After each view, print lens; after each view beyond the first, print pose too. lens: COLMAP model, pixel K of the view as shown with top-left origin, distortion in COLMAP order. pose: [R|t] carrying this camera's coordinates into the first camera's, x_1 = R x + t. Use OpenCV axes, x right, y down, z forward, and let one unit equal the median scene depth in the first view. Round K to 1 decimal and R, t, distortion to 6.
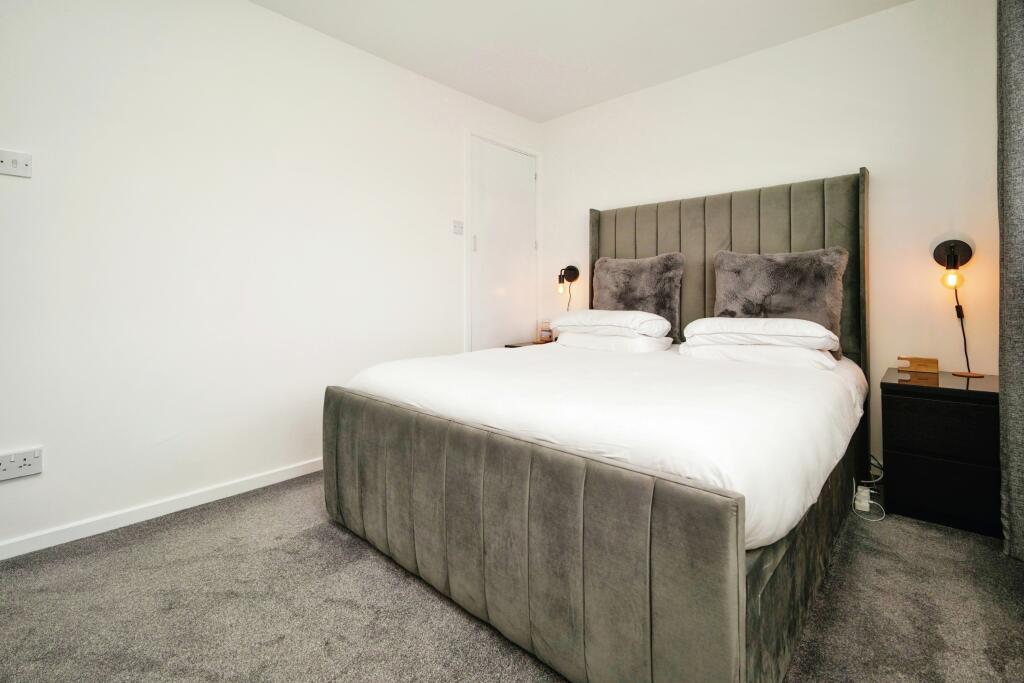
lens RADIAL K [[451.6, 0, 512.0], [0, 451.6, 341.5], [0, 0, 1]] dist [-0.001070, -0.000269]
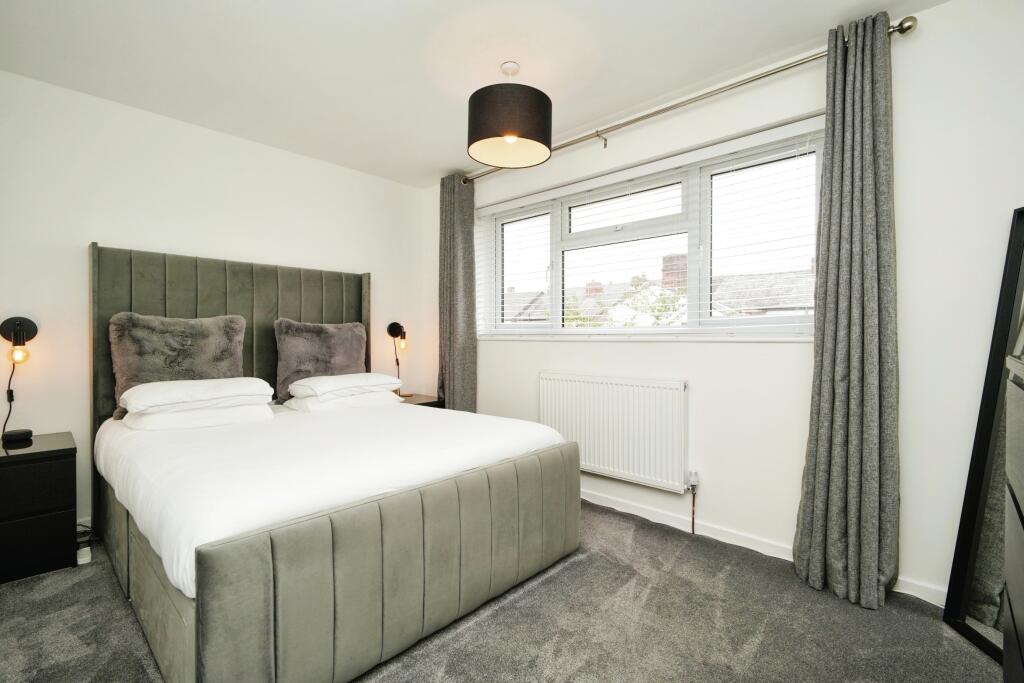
lens RADIAL K [[468.0, 0, 512.0], [0, 468.0, 341.5], [0, 0, 1]] dist [0.000432, 0.000021]
pose [[-0.010255, -0.002523, 0.999944, -0.759392], [0.110768, 0.993840, 0.003644, -0.089580], [-0.993793, 0.110800, -0.009912, 0.488527]]
